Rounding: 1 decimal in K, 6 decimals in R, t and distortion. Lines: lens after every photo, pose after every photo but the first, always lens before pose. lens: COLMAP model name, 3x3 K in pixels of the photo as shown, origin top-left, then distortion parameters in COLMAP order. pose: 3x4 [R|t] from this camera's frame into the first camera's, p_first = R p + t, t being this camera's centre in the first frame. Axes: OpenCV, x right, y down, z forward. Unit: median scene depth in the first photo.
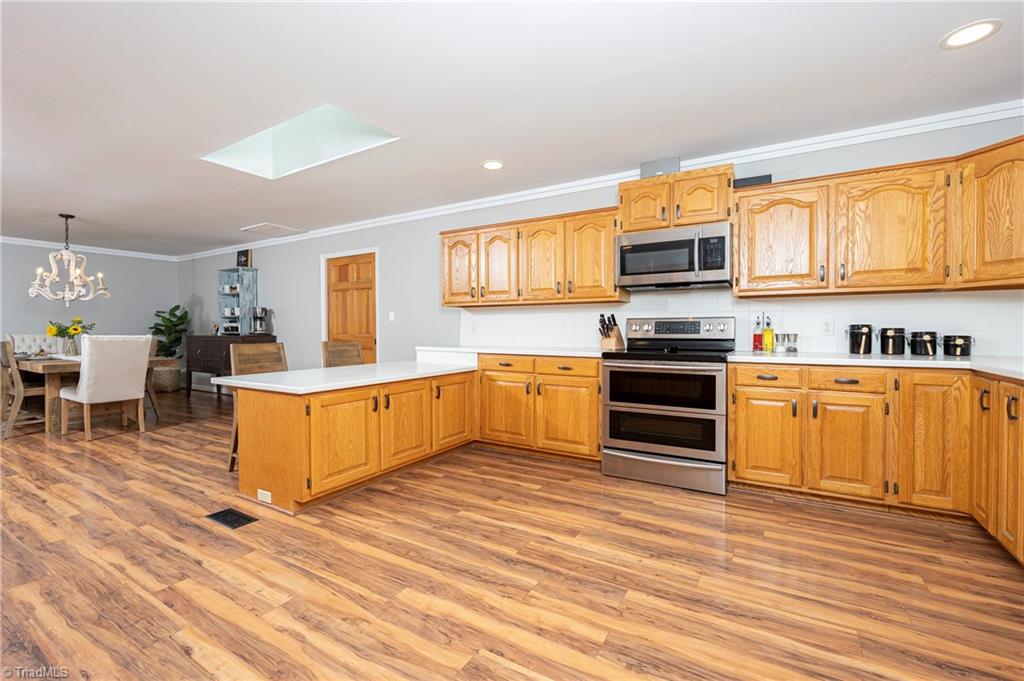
lens RADIAL K [[440.0, 0, 512.0], [0, 440.0, 340.5], [0, 0, 1]] dist [-0.002749, -0.000510]
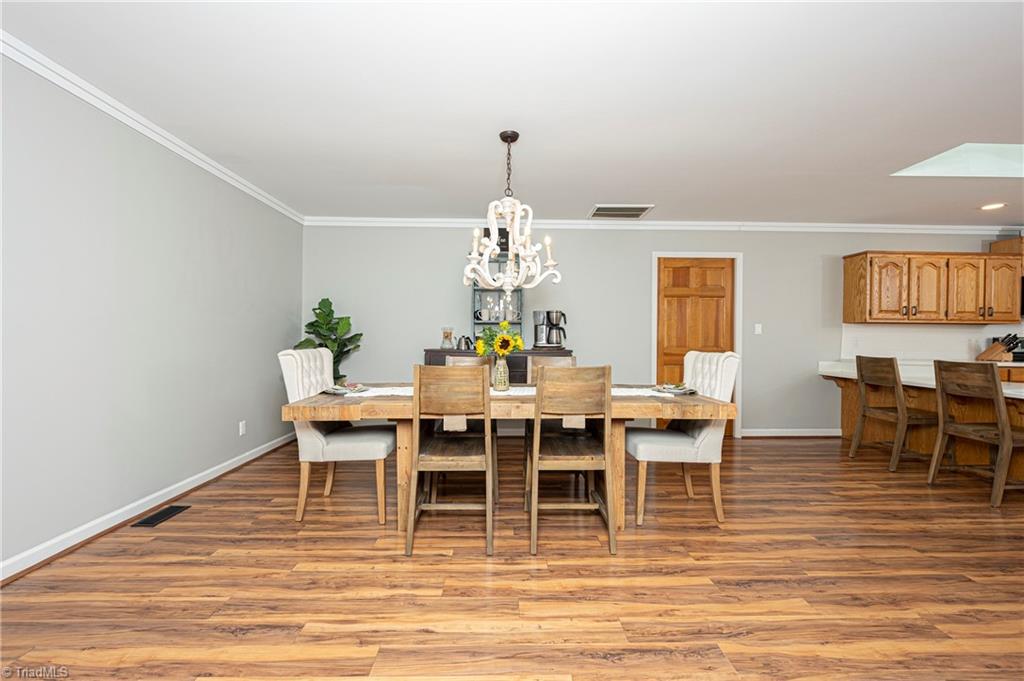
lens RADIAL K [[413.4, 0, 511.6], [0, 413.4, 336.5], [0, 0, 1]] dist [-0.002324, -0.000271]
pose [[0.847148, 0.004966, 0.531334, -1.101027], [0.001821, 0.999923, -0.012248, -0.026604], [-0.531354, 0.011343, 0.847074, 0.493137]]
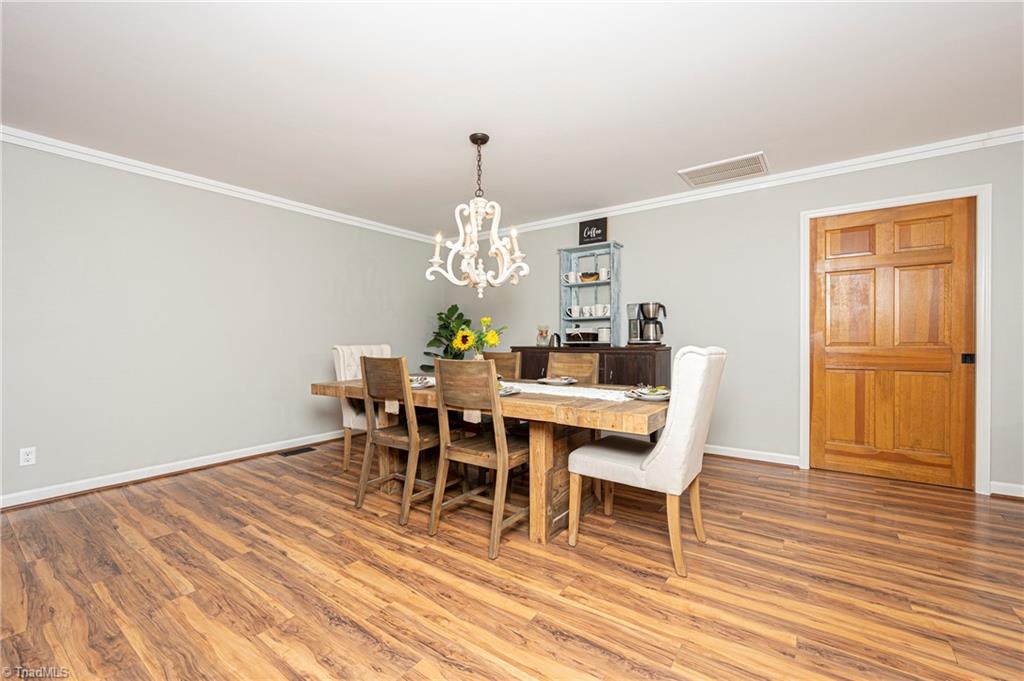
lens RADIAL K [[413.5, 0, 512.0], [0, 413.5, 340.5], [0, 0, 1]] dist [-0.003572, -0.000384]
pose [[0.996630, -0.008798, -0.081558, -0.801754], [0.008198, 0.999937, -0.007688, -0.019050], [0.081621, 0.006994, 0.996639, 0.416795]]
